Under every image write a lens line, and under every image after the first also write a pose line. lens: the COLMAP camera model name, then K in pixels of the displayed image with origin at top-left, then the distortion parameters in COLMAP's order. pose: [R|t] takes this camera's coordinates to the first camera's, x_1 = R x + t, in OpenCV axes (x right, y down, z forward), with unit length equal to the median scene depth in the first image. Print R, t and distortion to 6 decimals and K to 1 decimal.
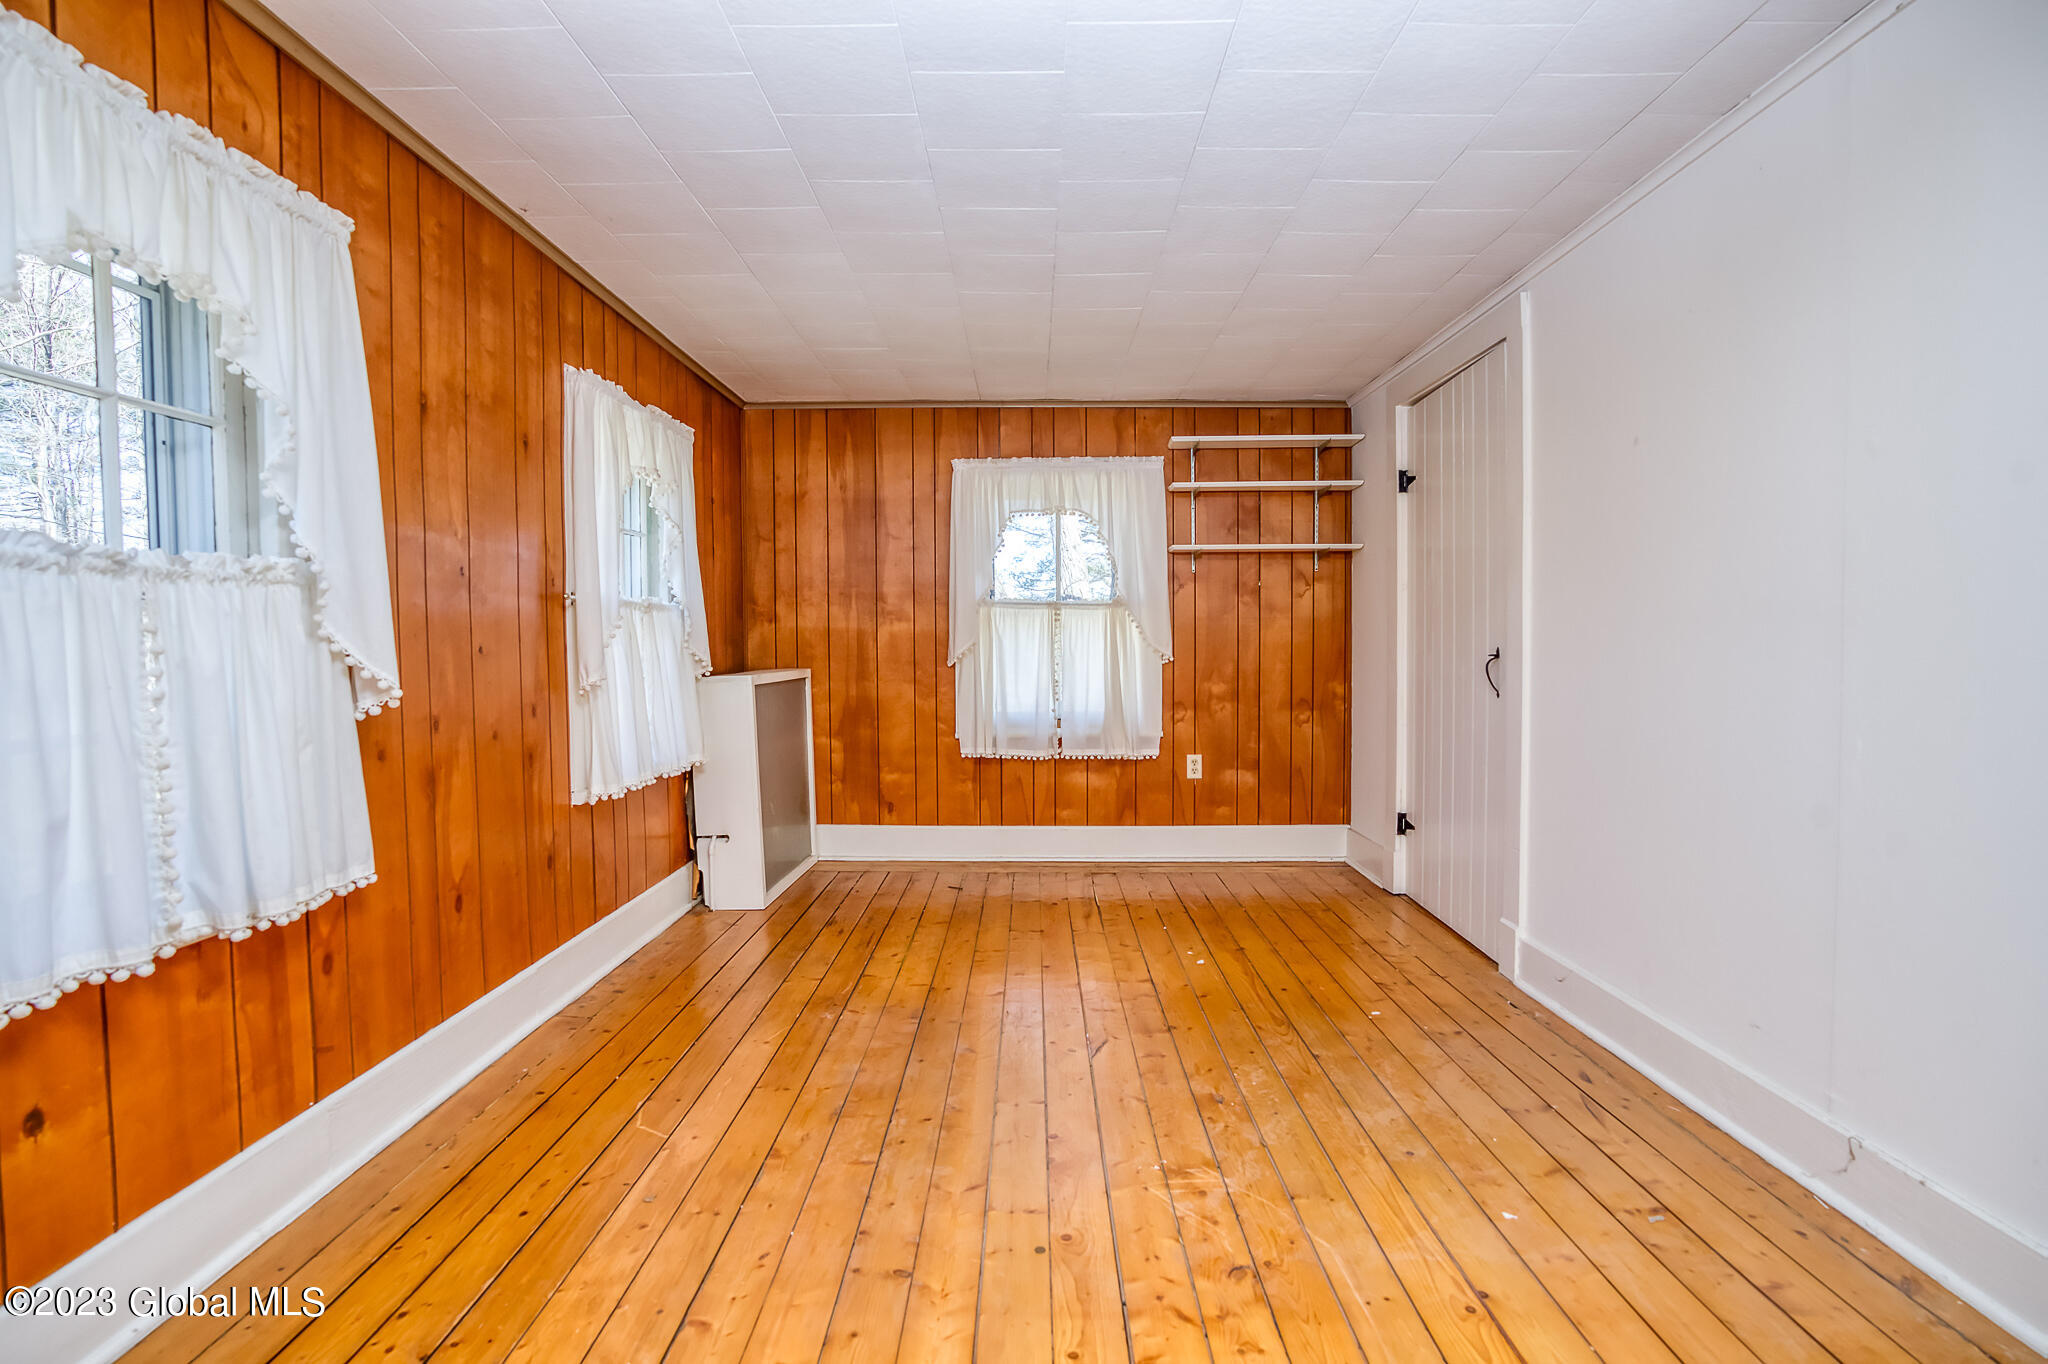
lens RADIAL K [[996.9, 0, 1024.0], [0, 996.9, 682.0], [0, 0, 1]] dist [-0.016923, 0.000044]
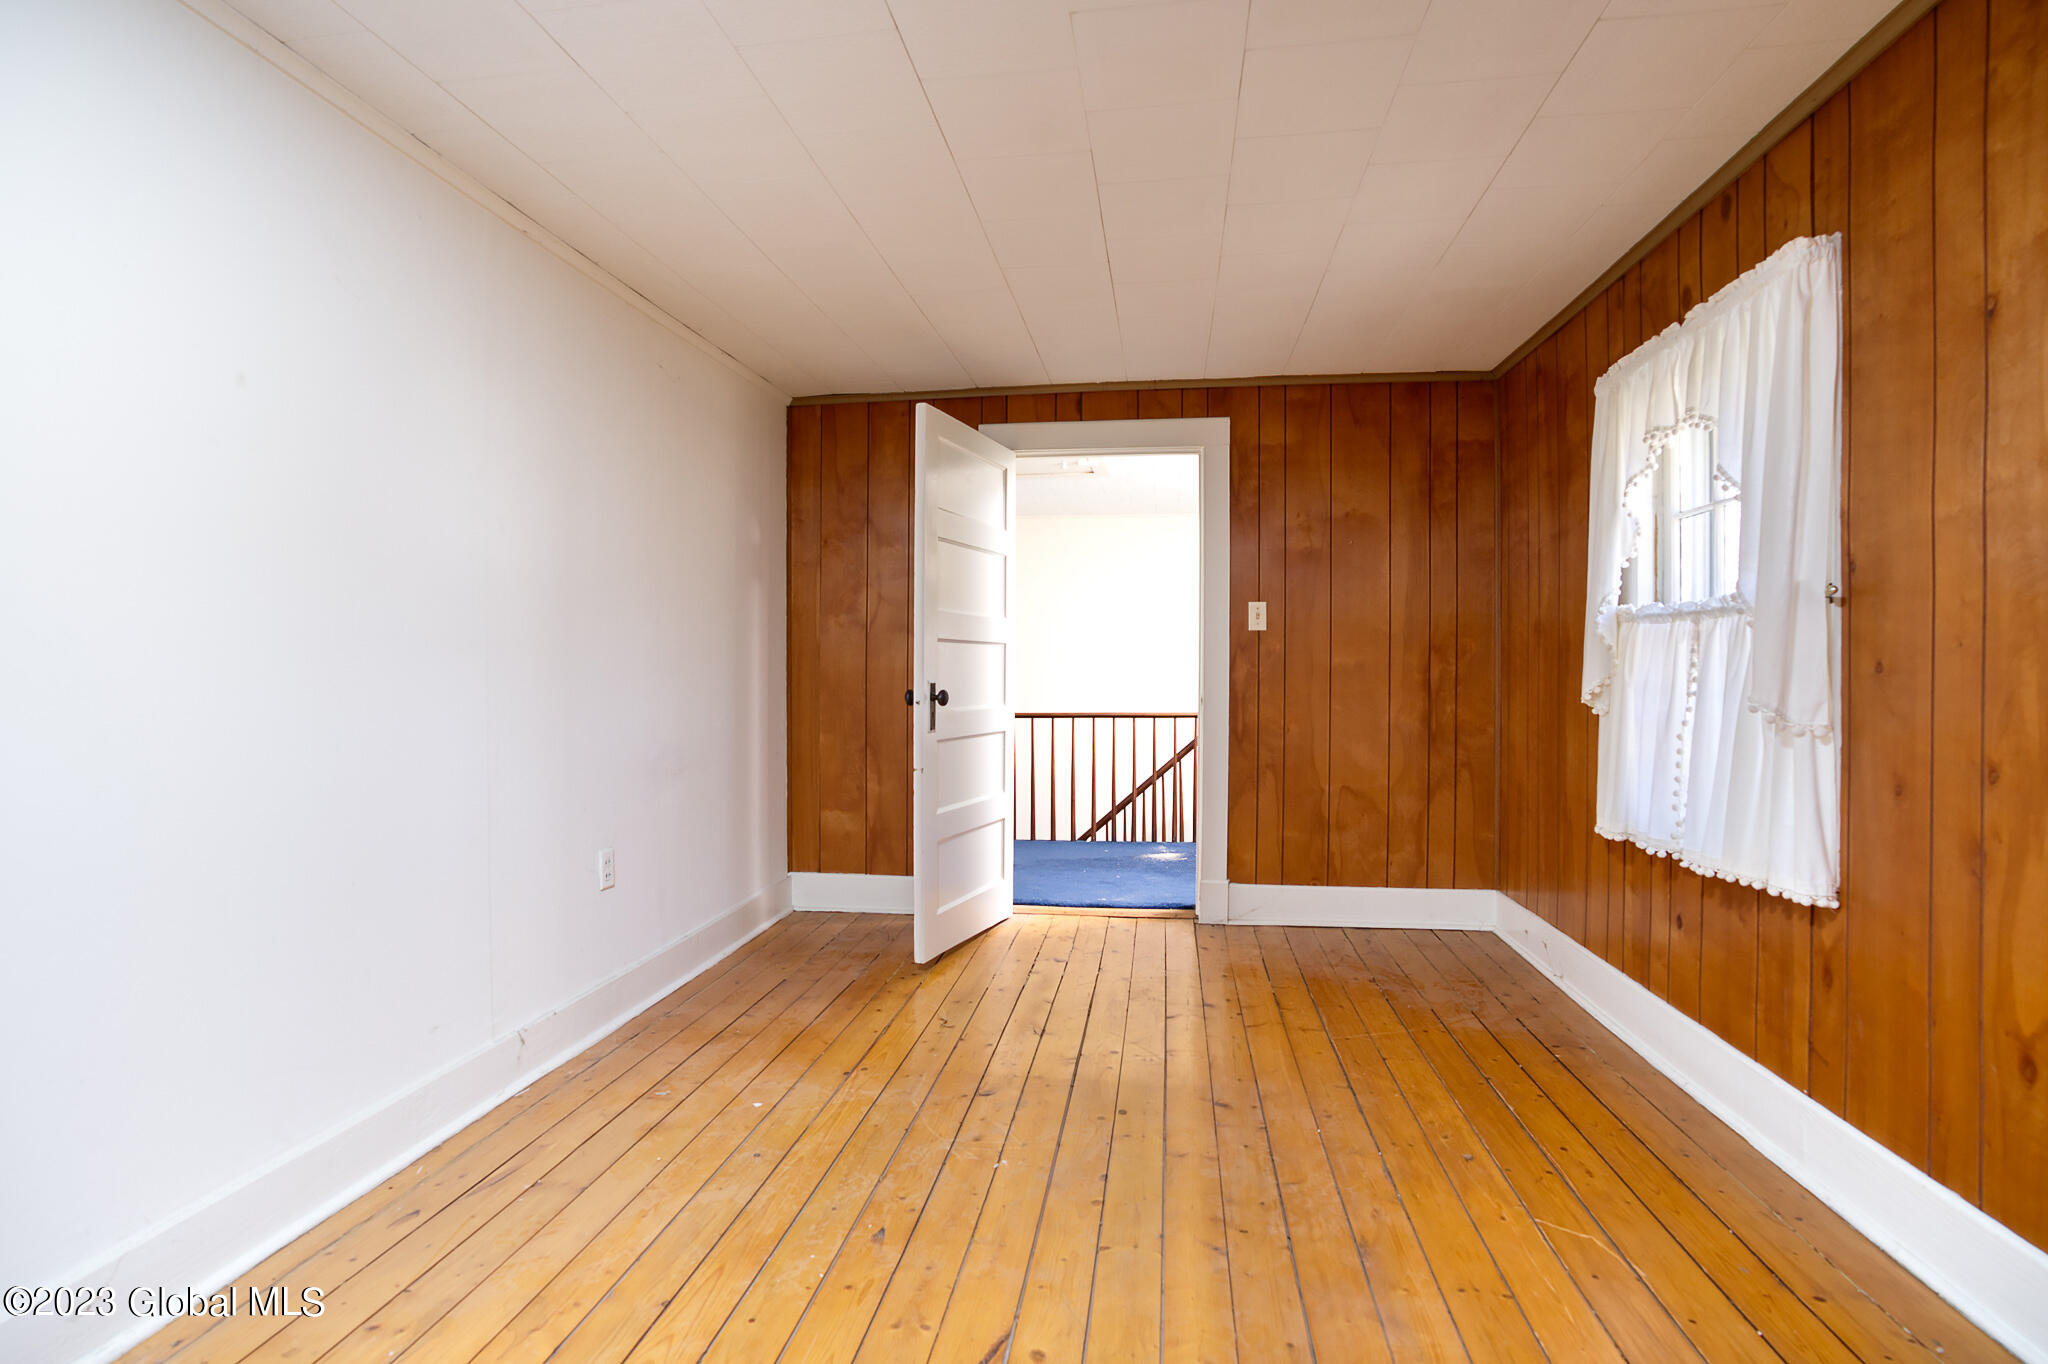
lens RADIAL K [[996.9, 0, 1024.0], [0, 996.9, 682.0], [0, 0, 1]] dist [-0.016923, 0.000044]
pose [[-0.990739, 0.004566, 0.135704, -0.031347], [0.011115, 0.998807, 0.047542, -0.066310], [-0.135325, 0.048610, -0.989608, 1.955349]]
